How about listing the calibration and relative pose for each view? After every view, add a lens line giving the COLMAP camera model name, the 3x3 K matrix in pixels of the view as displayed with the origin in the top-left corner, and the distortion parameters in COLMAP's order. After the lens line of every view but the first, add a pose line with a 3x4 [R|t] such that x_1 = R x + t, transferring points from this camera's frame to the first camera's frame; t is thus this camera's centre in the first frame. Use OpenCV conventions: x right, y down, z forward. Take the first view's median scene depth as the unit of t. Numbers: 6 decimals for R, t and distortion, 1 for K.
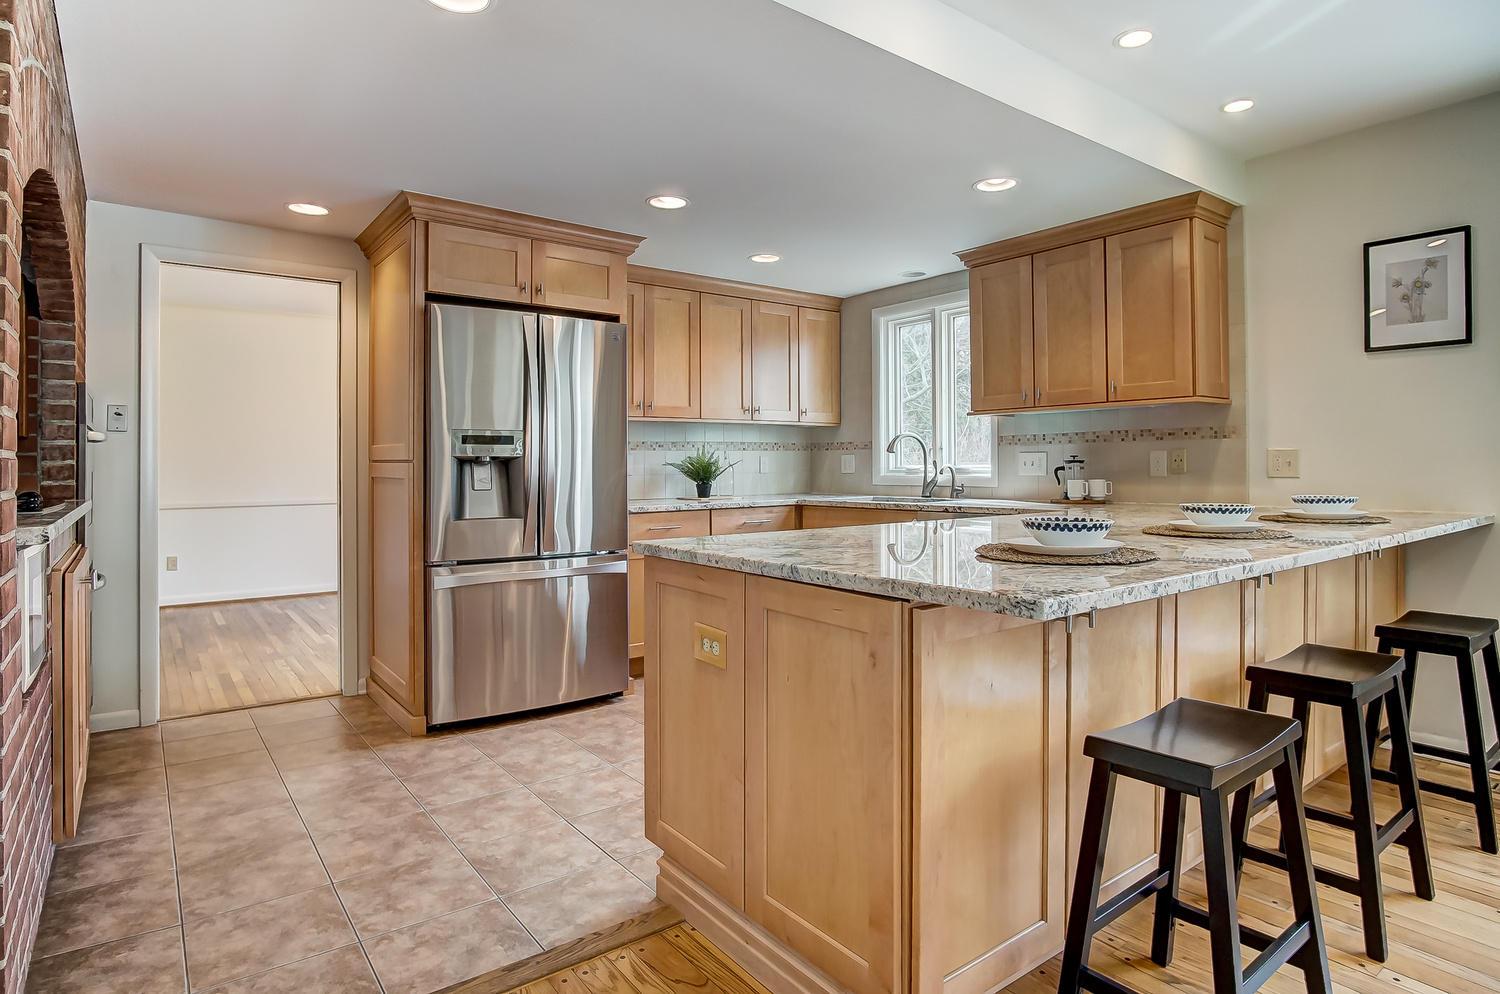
lens RADIAL K [[818.7, 0, 757.2], [0, 818.7, 454.9], [0, 0, 1]] dist [-0.027878, 0.001340]
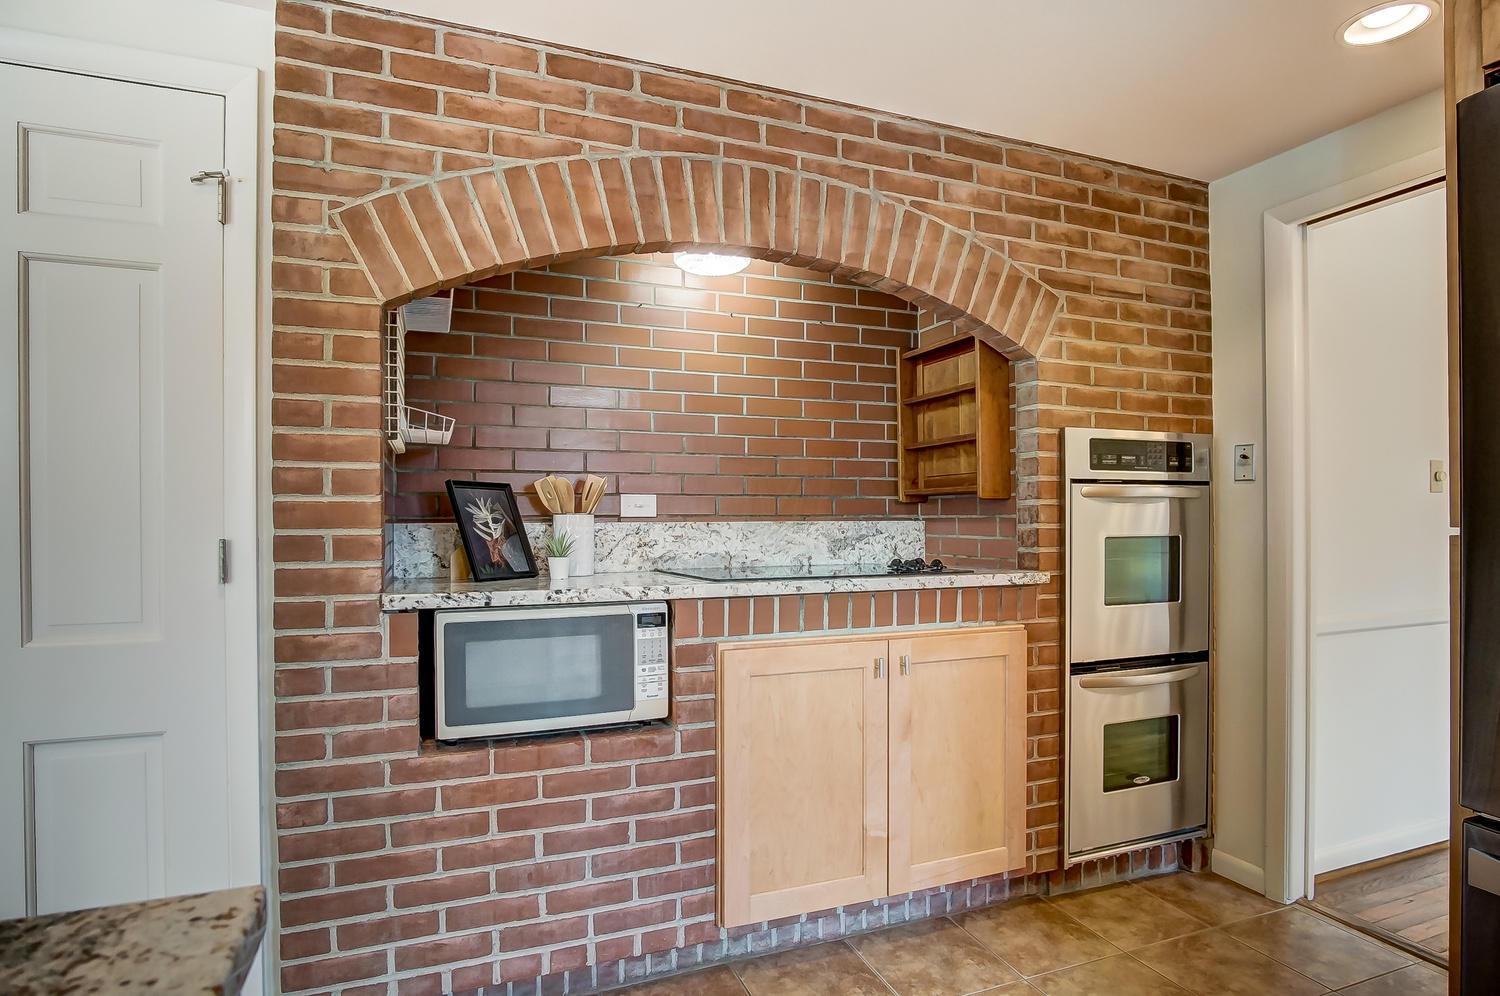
lens RADIAL K [[810.8, 0, 752.1], [0, 810.8, 520.9], [0, 0, 1]] dist [-0.030548, 0.000792]
pose [[-0.268294, 0.008479, -0.963300, 0.026195], [0.017364, 0.999841, 0.003964, -0.003402], [0.963181, -0.015663, -0.268399, 0.709580]]
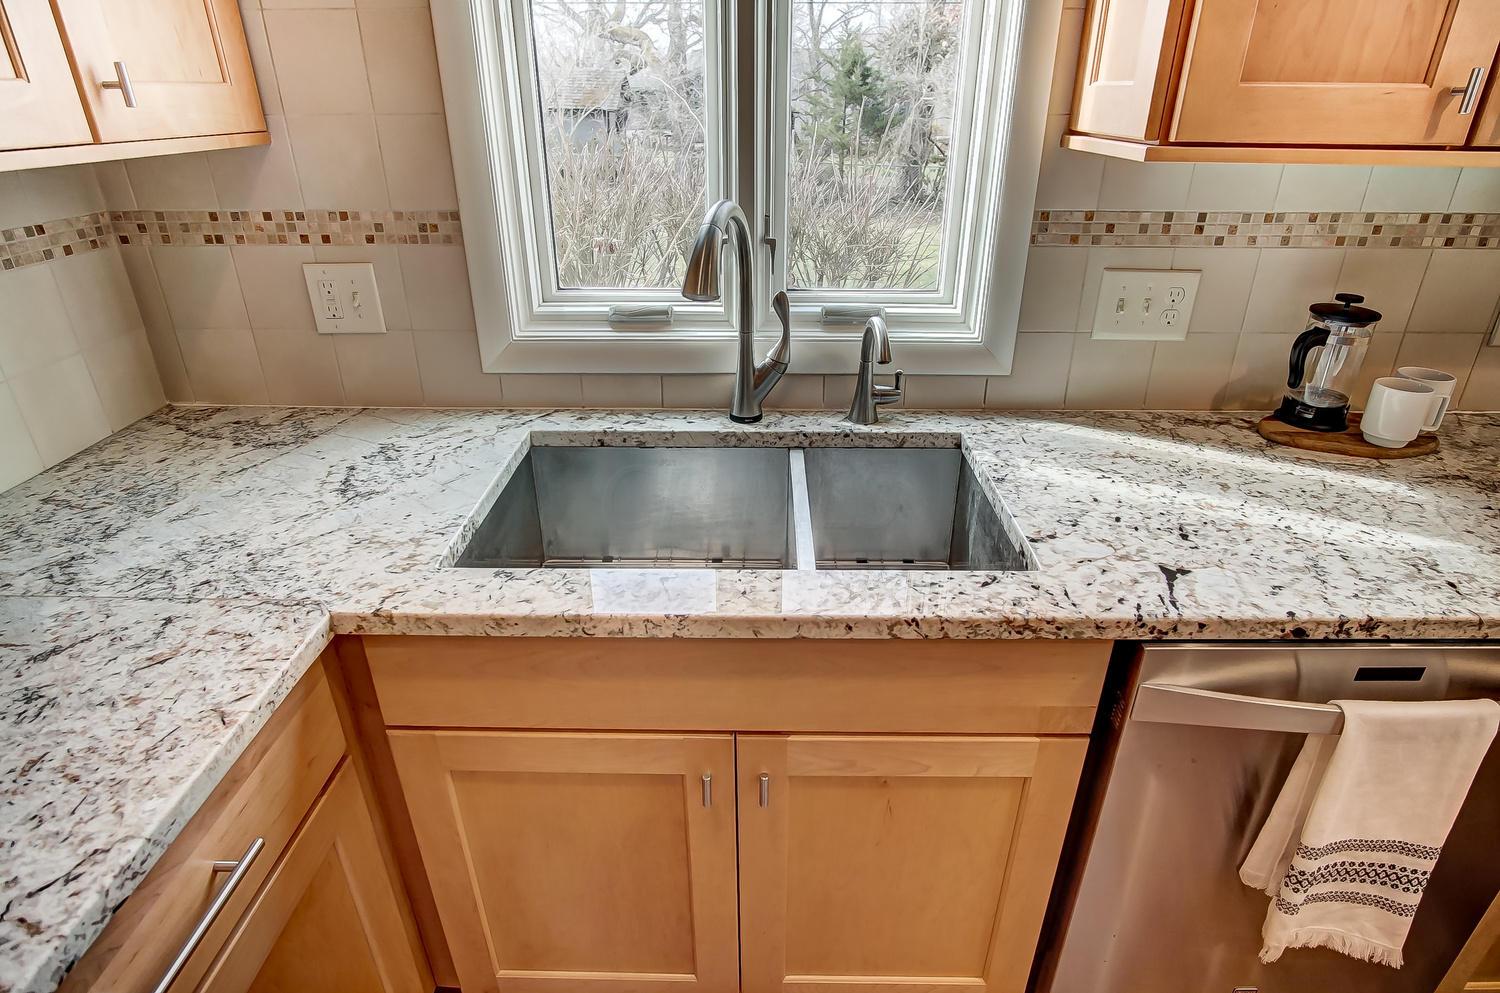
lens RADIAL K [[804.3, 0, 750.8], [0, 804.3, 490.7], [0, 0, 1]] dist [-0.032401, 0.009755]
pose [[0.621736, -0.340842, 0.705175, -0.014272], [-0.016745, 0.894355, 0.447045, -0.074272], [-0.783048, -0.289752, 0.550345, 1.088846]]
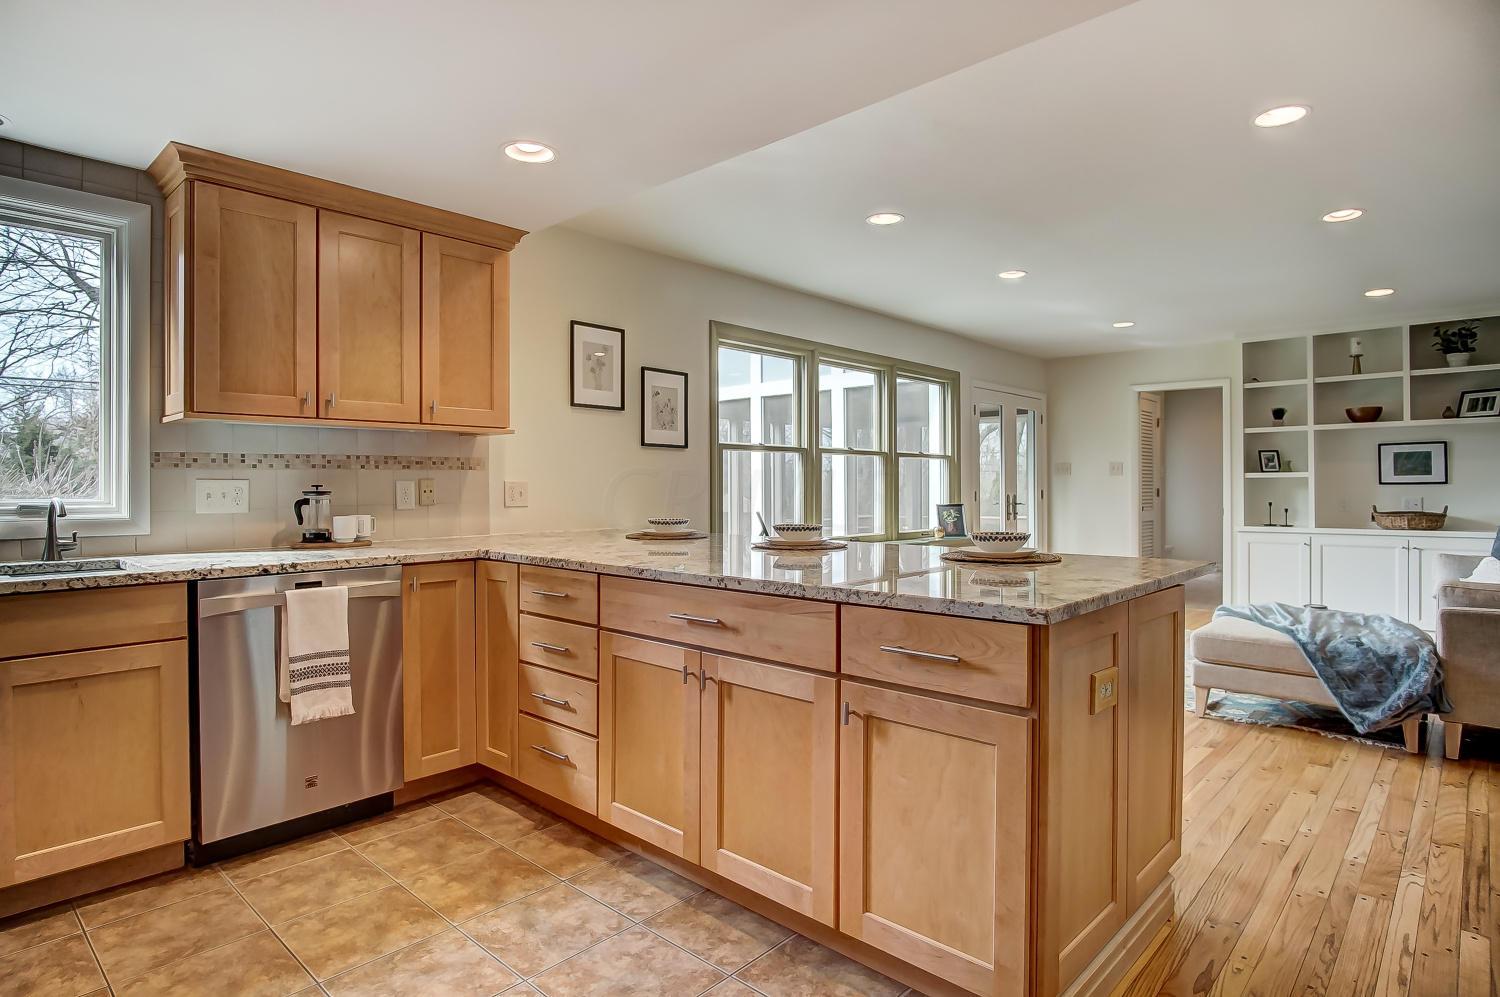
lens RADIAL K [[813.9, 0, 752.7], [0, 813.9, 479.9], [0, 0, 1]] dist [-0.028481, 0.008739]
pose [[-0.172570, 0.012403, 0.984919, -0.469638], [-0.007450, 0.999876, -0.013896, 0.003754], [-0.984969, -0.009735, -0.172457, 0.800371]]
